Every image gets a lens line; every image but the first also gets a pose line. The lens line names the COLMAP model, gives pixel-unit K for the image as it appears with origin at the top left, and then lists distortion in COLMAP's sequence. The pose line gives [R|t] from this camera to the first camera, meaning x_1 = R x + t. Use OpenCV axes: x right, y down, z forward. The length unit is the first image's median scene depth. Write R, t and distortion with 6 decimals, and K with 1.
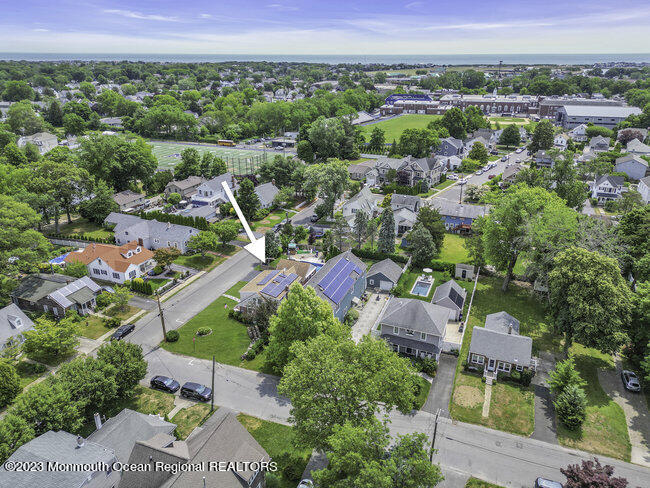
lens RADIAL K [[458.2, 0, 325.0], [0, 458.2, 244.0], [0, 0, 1]] dist [0.079684, -0.074524]
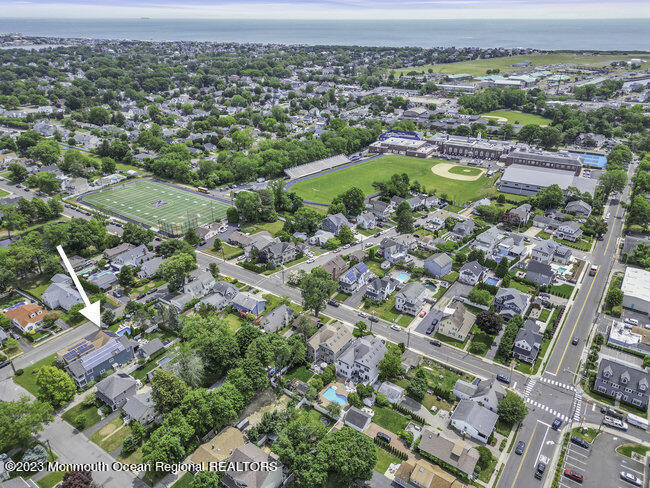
lens RADIAL K [[458.2, 0, 325.0], [0, 458.2, 244.0], [0, 0, 1]] dist [0.079684, -0.074524]
pose [[0.974550, 0.104091, -0.198537, 1.109578], [-0.091758, 0.993292, 0.070364, -0.524837], [0.204529, -0.050356, 0.977564, -0.610159]]
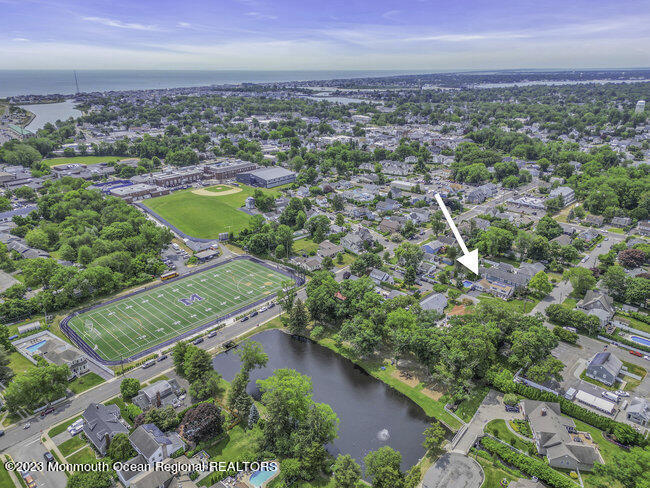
lens RADIAL K [[458.2, 0, 325.0], [0, 458.2, 244.0], [0, 0, 1]] dist [0.079684, -0.074524]
pose [[0.371889, -0.329371, 0.867879, -2.638626], [0.358104, 0.913469, 0.193224, -0.992055], [-0.856423, 0.238933, 0.457658, 0.493132]]
